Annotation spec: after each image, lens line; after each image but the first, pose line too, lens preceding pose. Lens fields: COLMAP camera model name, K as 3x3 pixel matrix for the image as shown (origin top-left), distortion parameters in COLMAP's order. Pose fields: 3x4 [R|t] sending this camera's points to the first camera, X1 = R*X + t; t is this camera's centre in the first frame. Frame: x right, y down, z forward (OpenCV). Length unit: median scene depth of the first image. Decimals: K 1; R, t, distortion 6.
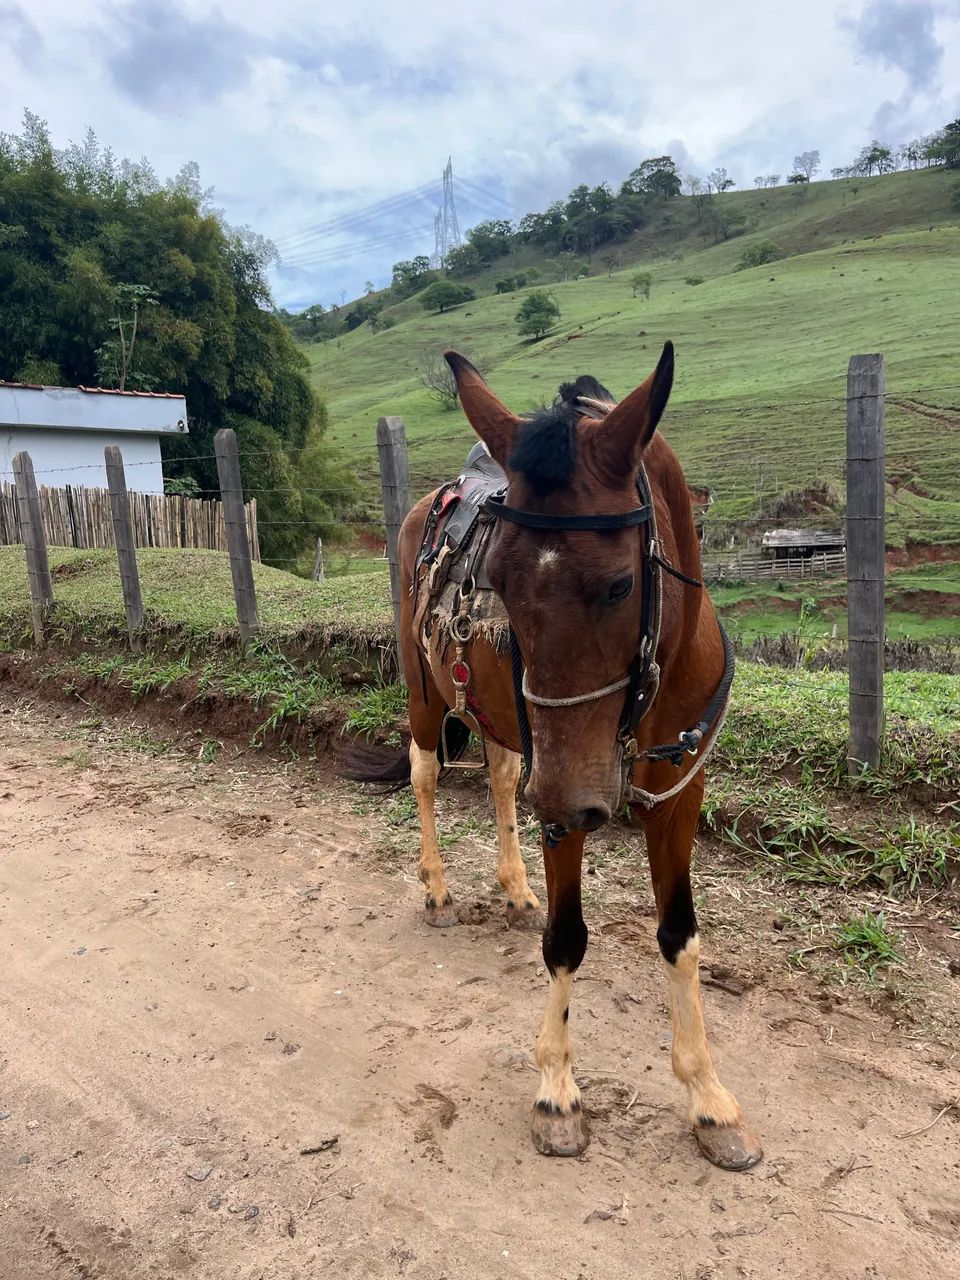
lens RADIAL K [[942.3, 0, 480.0], [0, 942.3, 640.0], [0, 0, 1]] dist [0.065945, -0.110383]
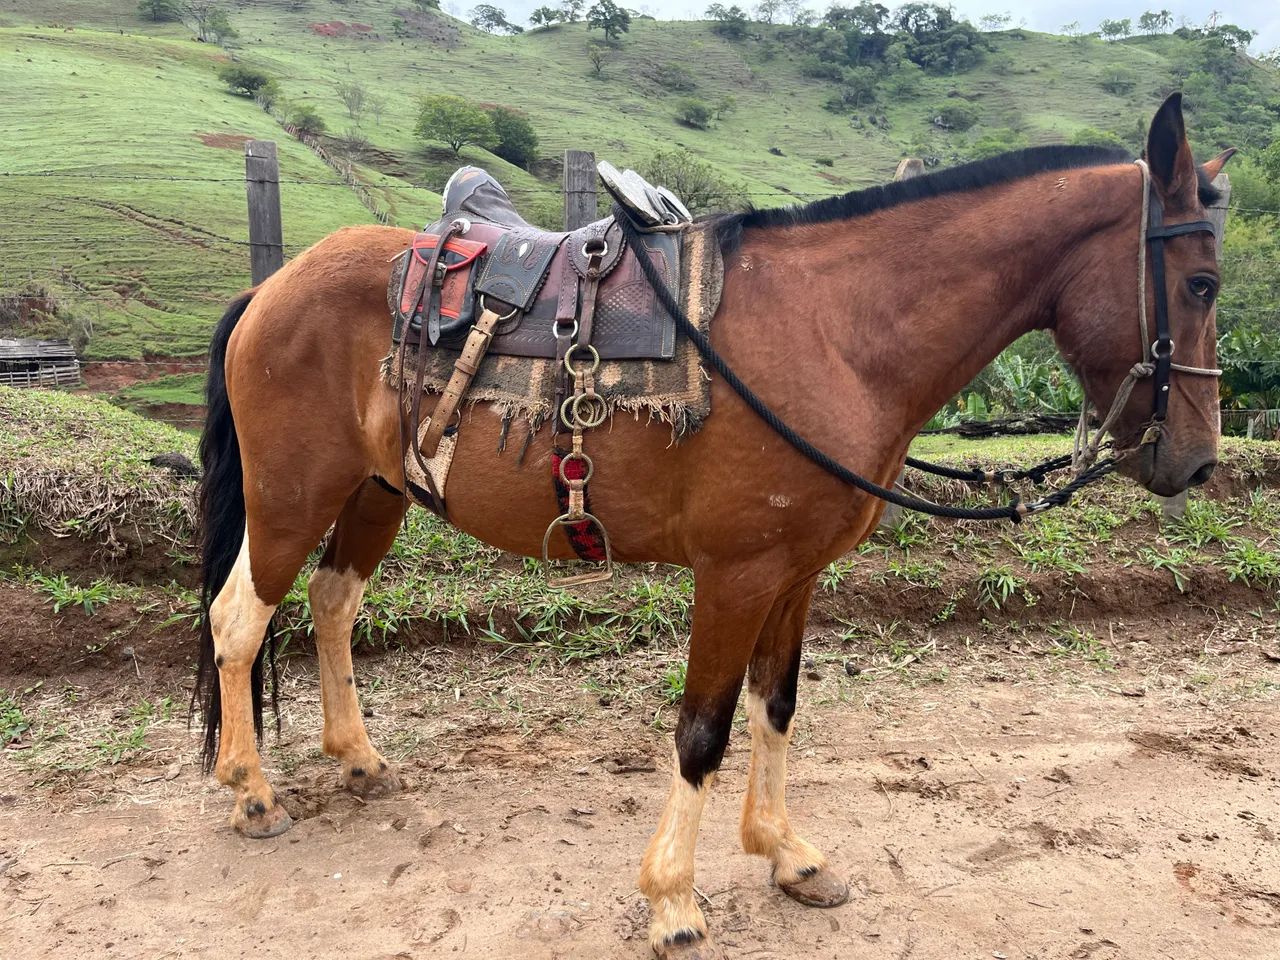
lens RADIAL K [[942.3, 0, 640.0], [0, 942.3, 480.0], [0, 0, 1]] dist [0.065945, -0.110383]
pose [[0.636185, -0.094651, 0.765708, -0.401319], [0.071809, 0.995403, 0.063382, -0.000535], [-0.768187, 0.014662, 0.640057, 0.296145]]
